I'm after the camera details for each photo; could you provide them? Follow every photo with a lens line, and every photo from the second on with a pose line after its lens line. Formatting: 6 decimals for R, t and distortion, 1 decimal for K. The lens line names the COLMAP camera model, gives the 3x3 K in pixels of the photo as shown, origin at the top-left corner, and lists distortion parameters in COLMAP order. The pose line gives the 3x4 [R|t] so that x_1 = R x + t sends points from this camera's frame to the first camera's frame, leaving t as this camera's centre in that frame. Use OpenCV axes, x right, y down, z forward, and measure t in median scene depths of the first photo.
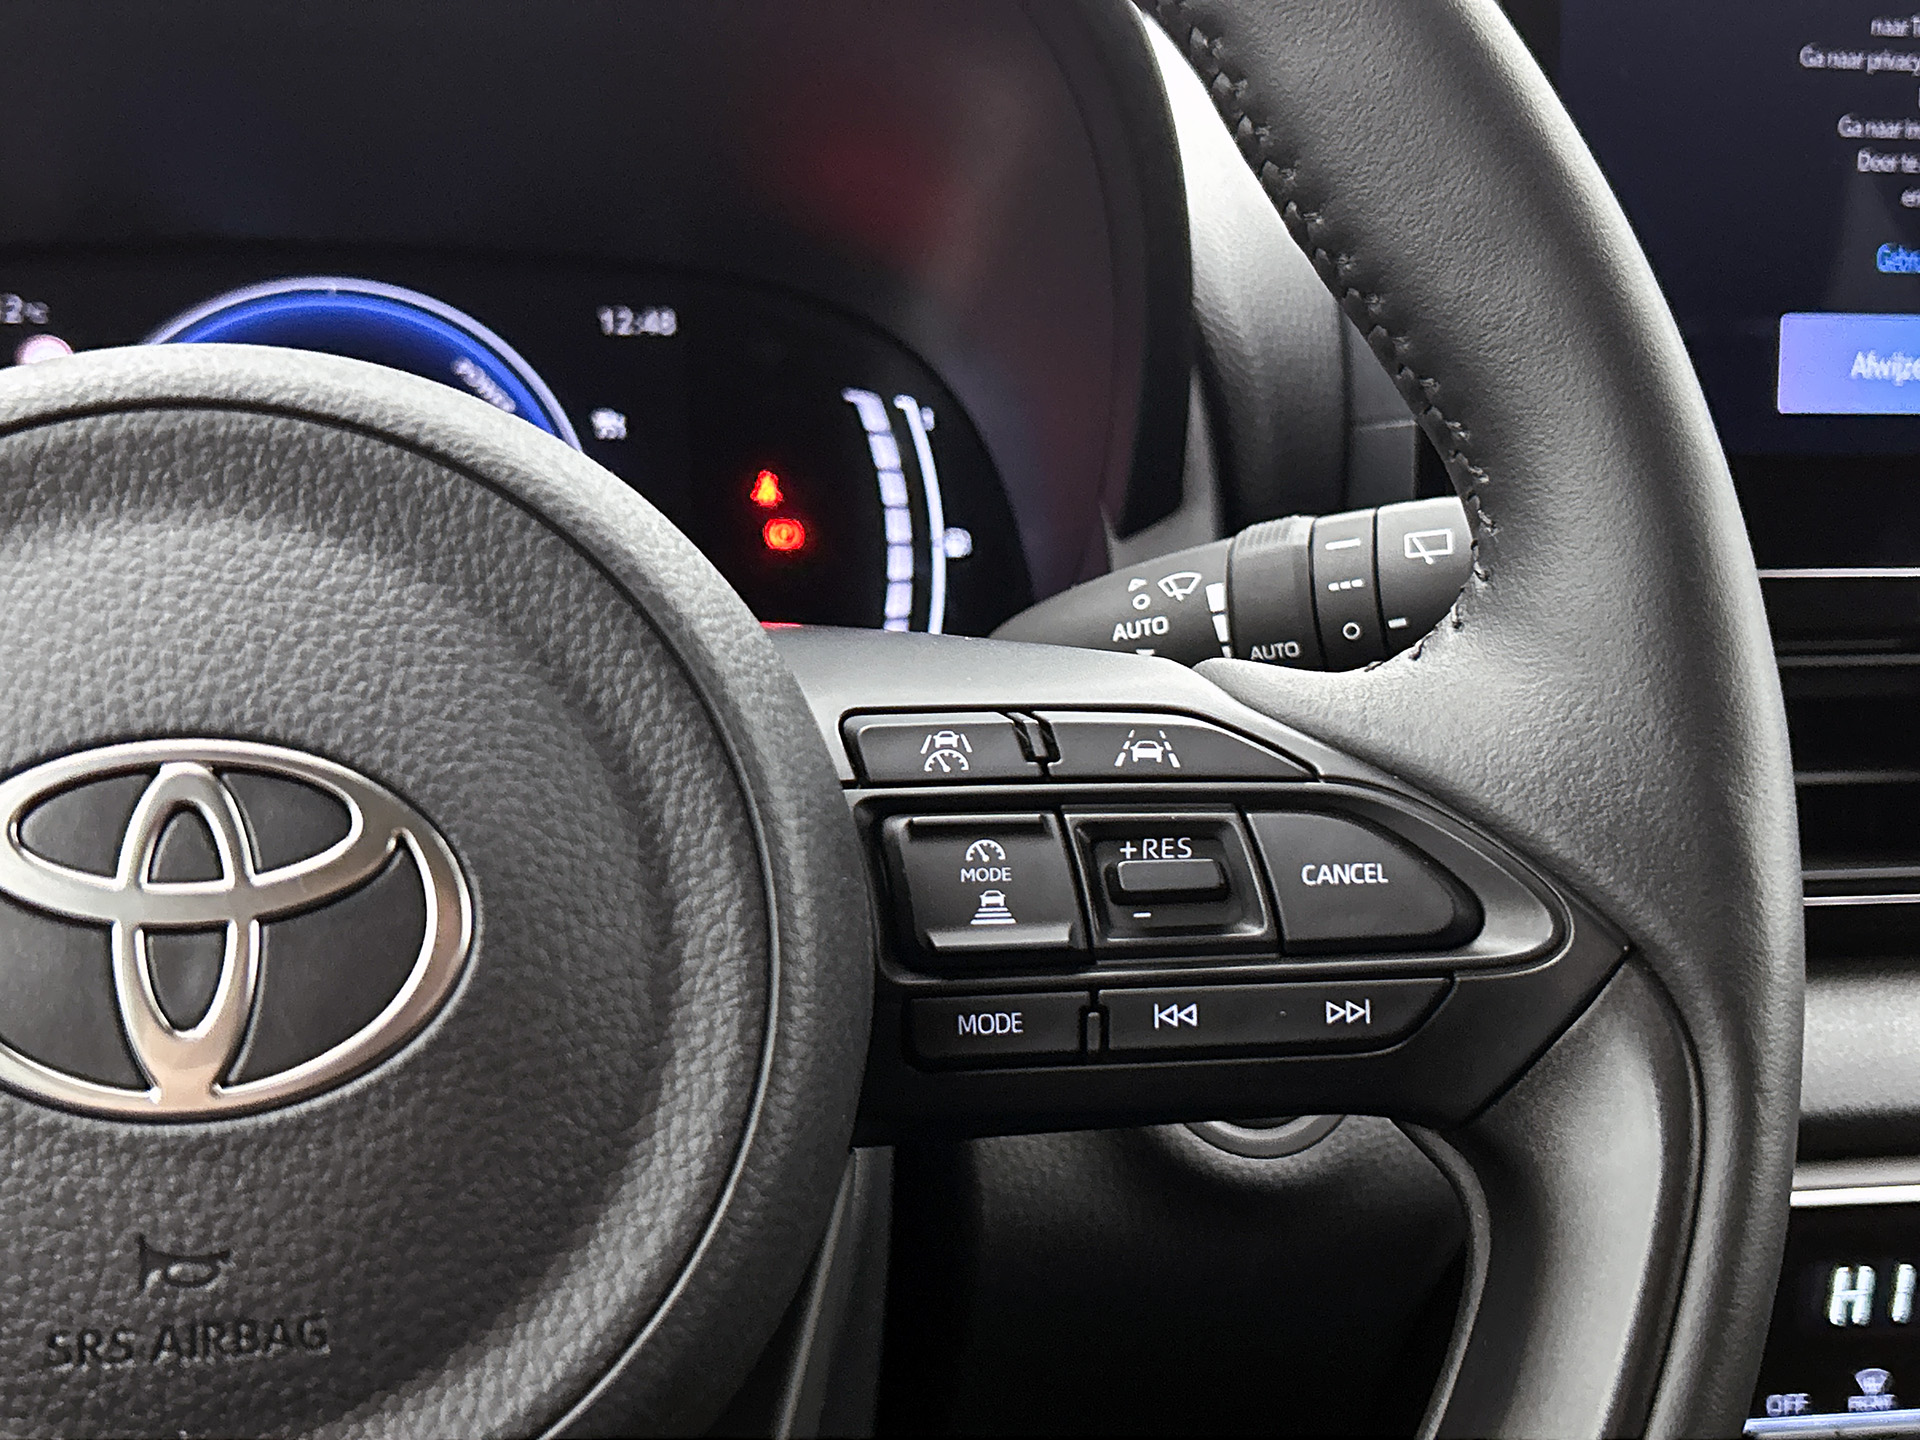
lens RADIAL K [[2419.6, 0, 968.6], [0, 2419.6, 722.6], [0, 0, 1]] dist [0.246657, -0.761067]
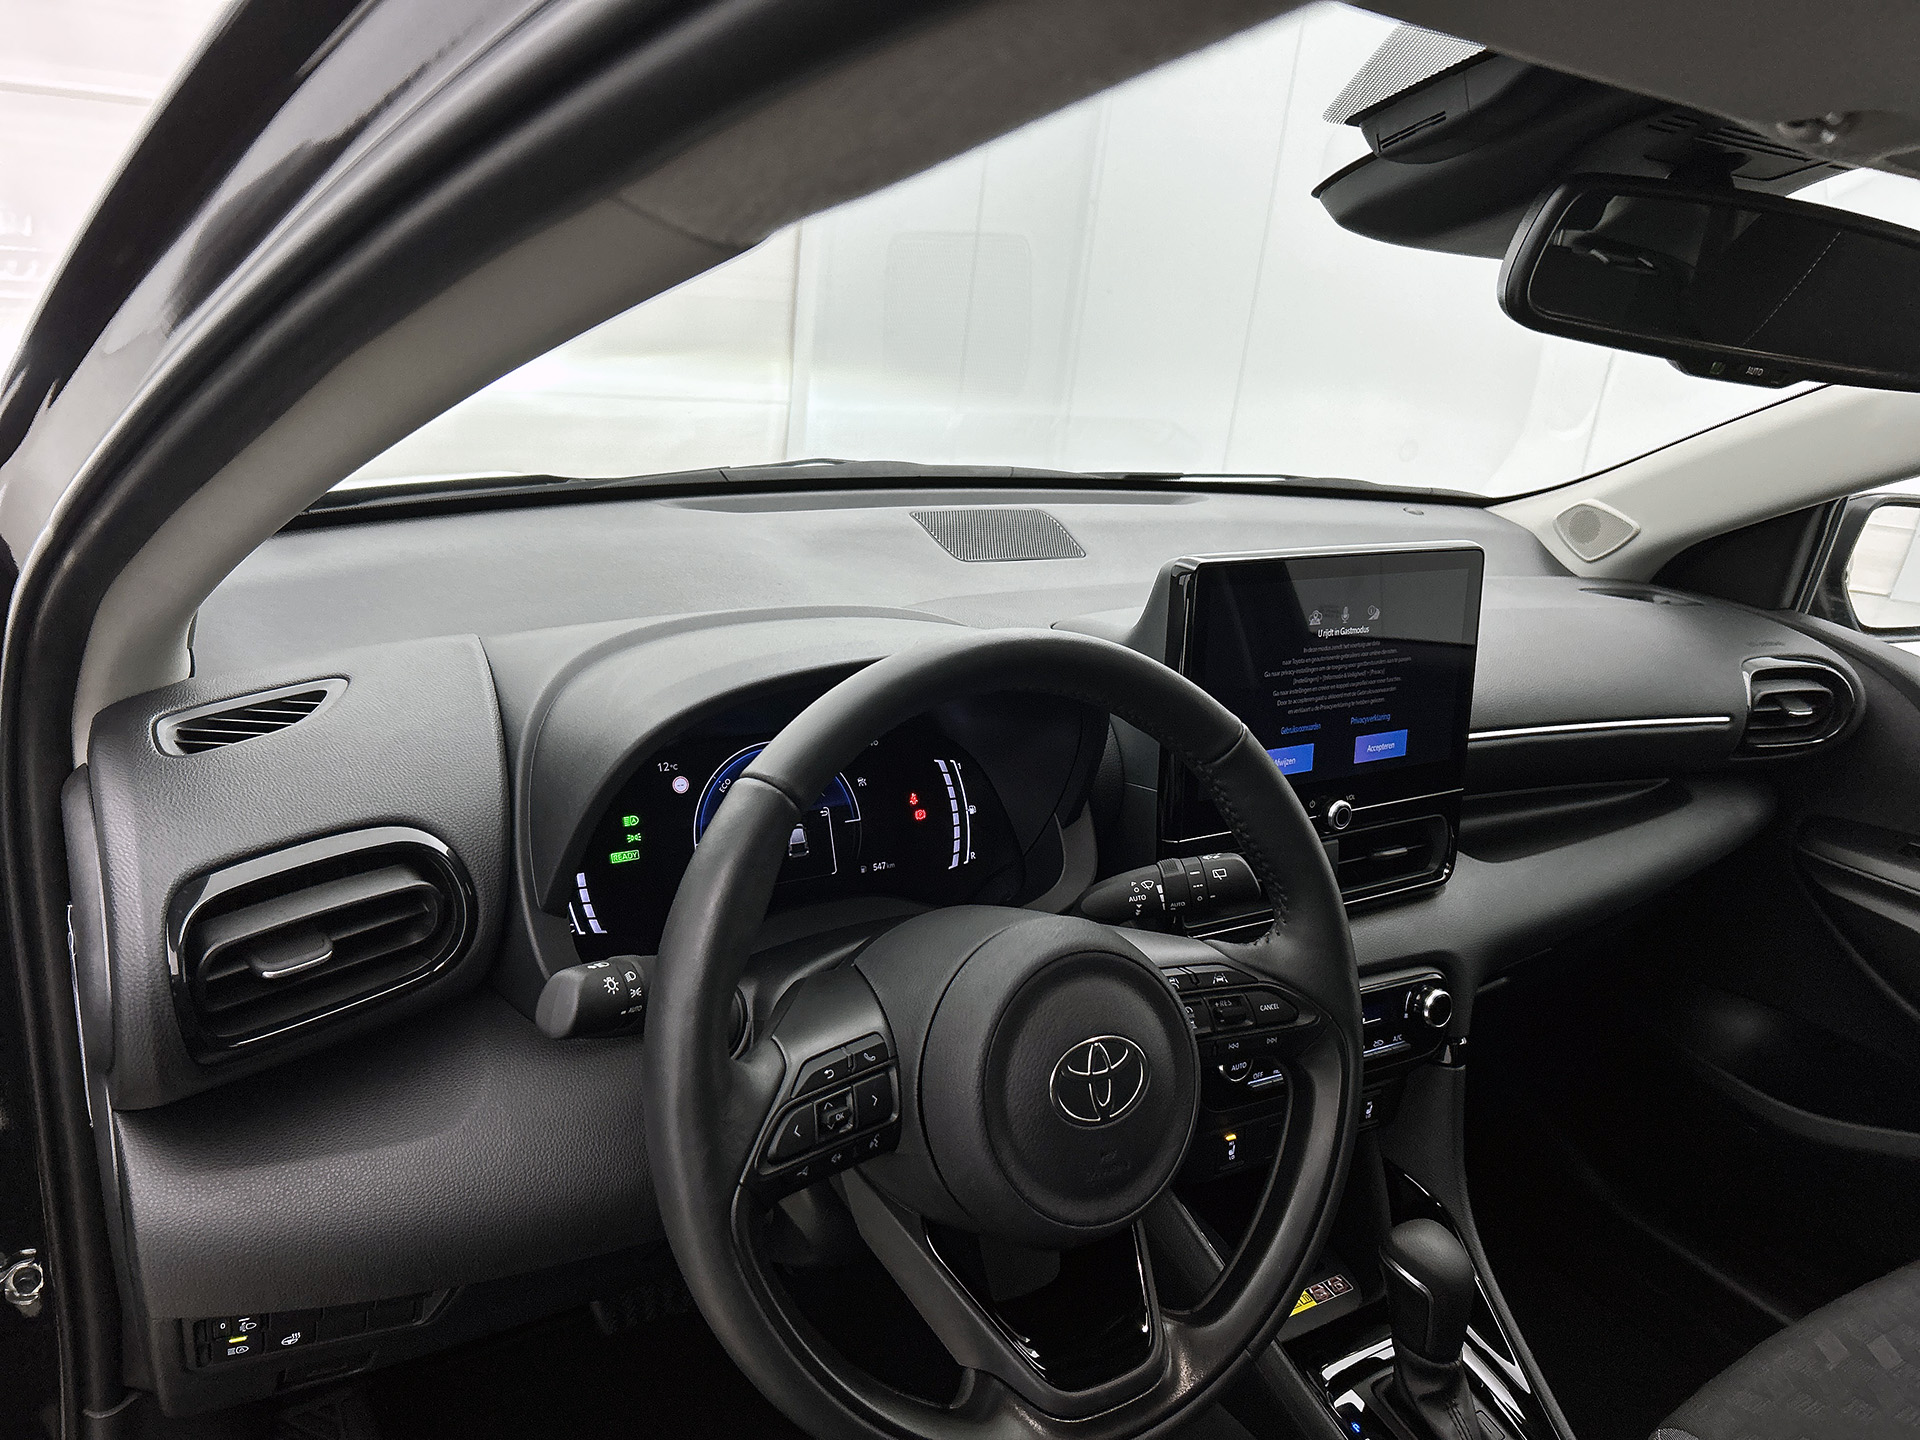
lens RADIAL K [[1455.4, 0, 961.1], [0, 1455.4, 728.8], [0, 0, 1]] dist [0.082549, -0.002083]
pose [[0.933391, -0.061157, 0.353611, -1.347176], [0.021578, 0.993153, 0.114807, -0.798940], [-0.358211, -0.099530, 0.928320, -1.221103]]
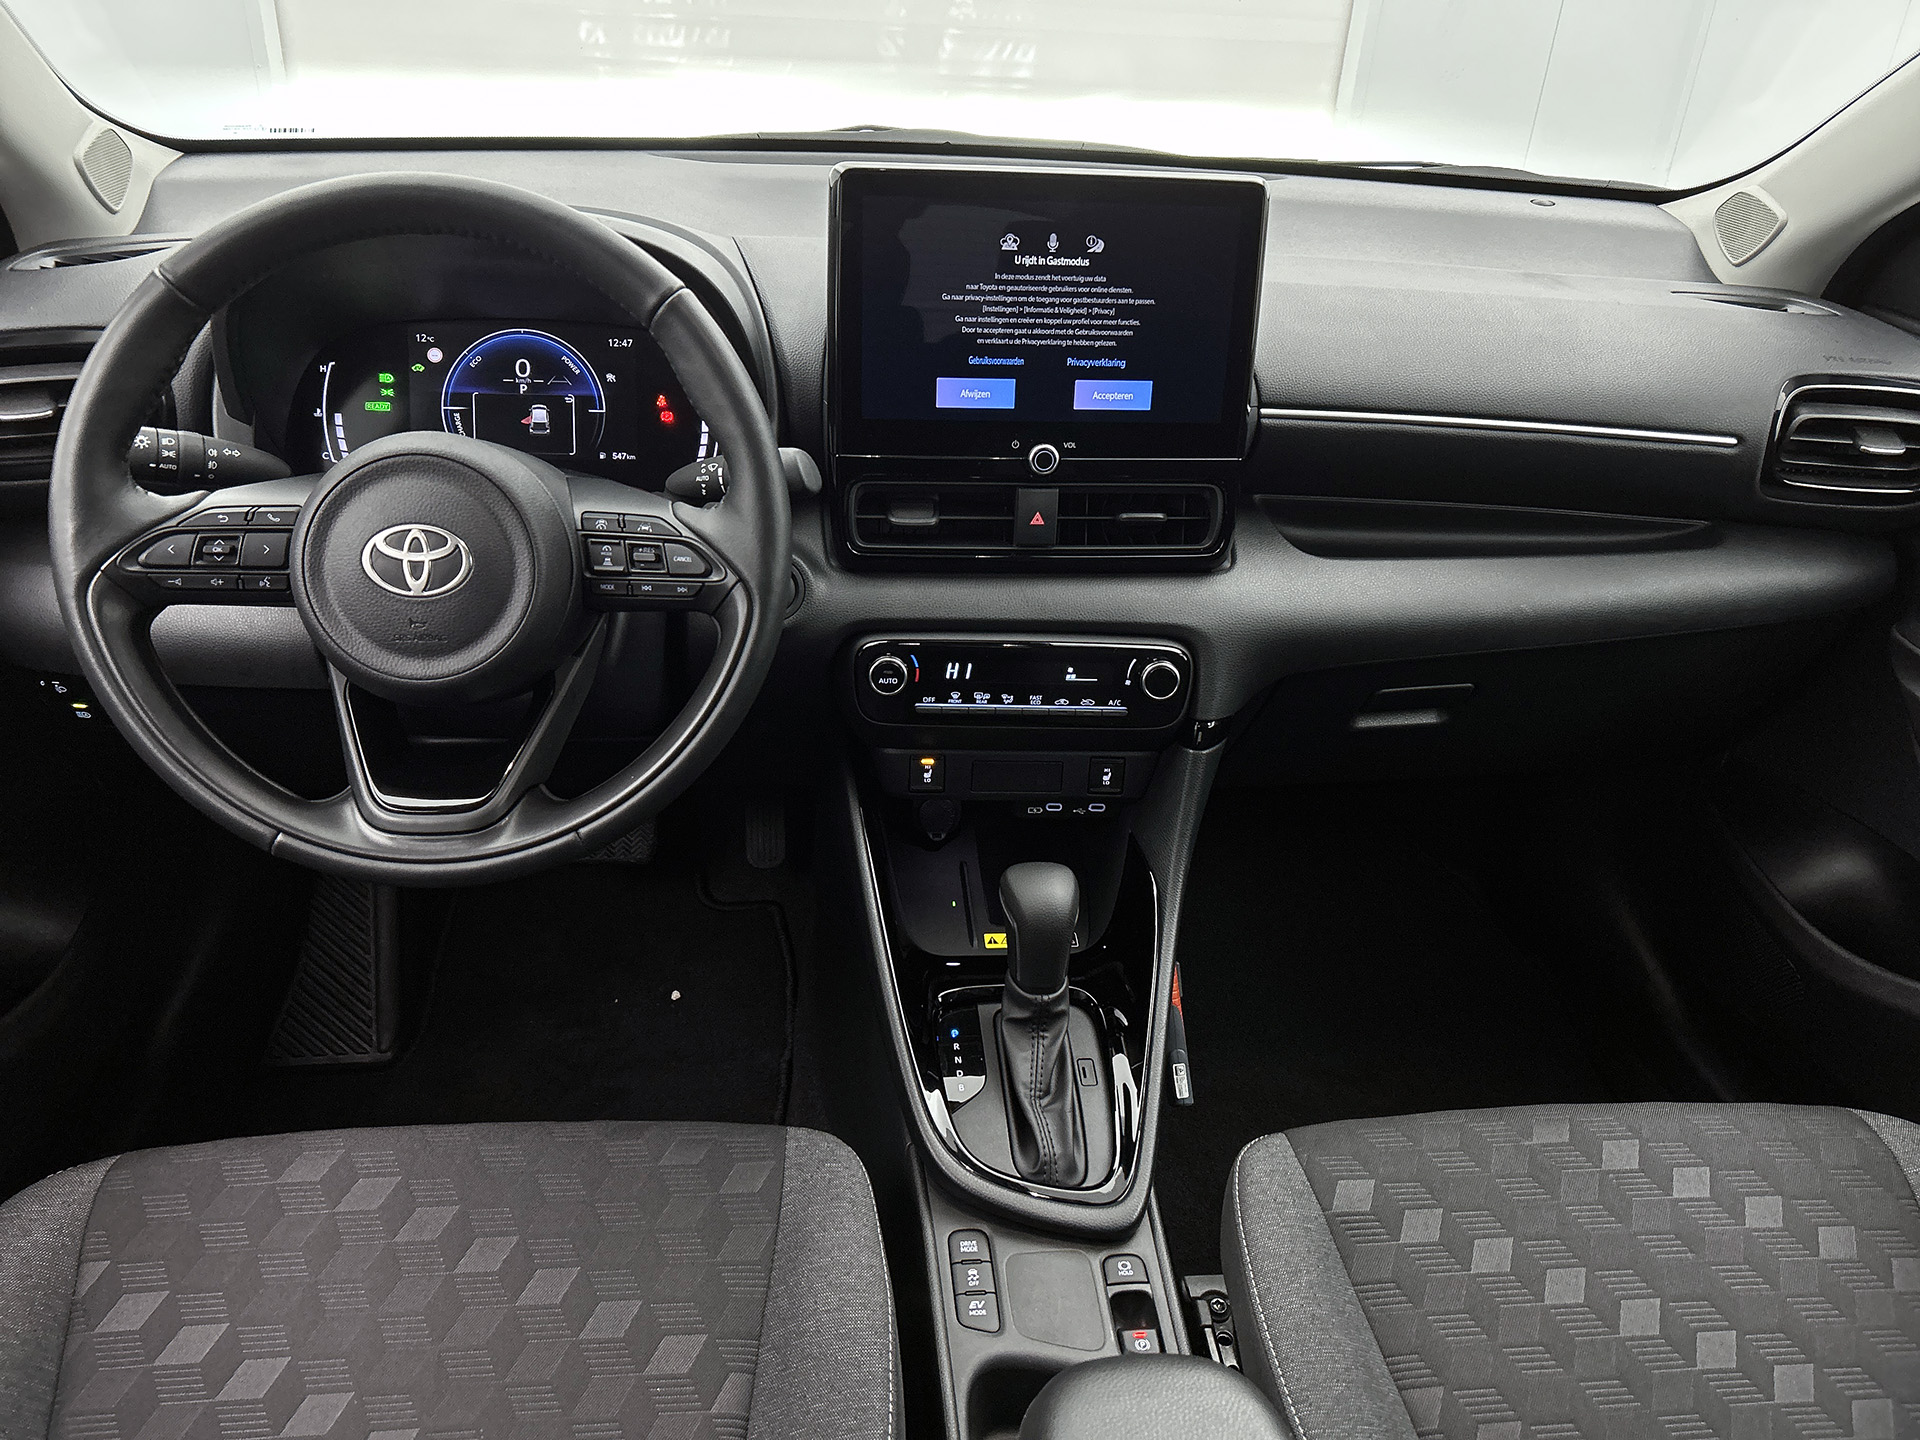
lens RADIAL K [[1436.3, 0, 952.7], [0, 1436.3, 729.2], [0, 0, 1]] dist [0.060507, -0.048007]
pose [[0.993643, 0.064562, -0.092222, 1.049946], [-0.039563, 0.967218, 0.250847, -0.365275], [0.105393, -0.245603, 0.963624, -1.815487]]
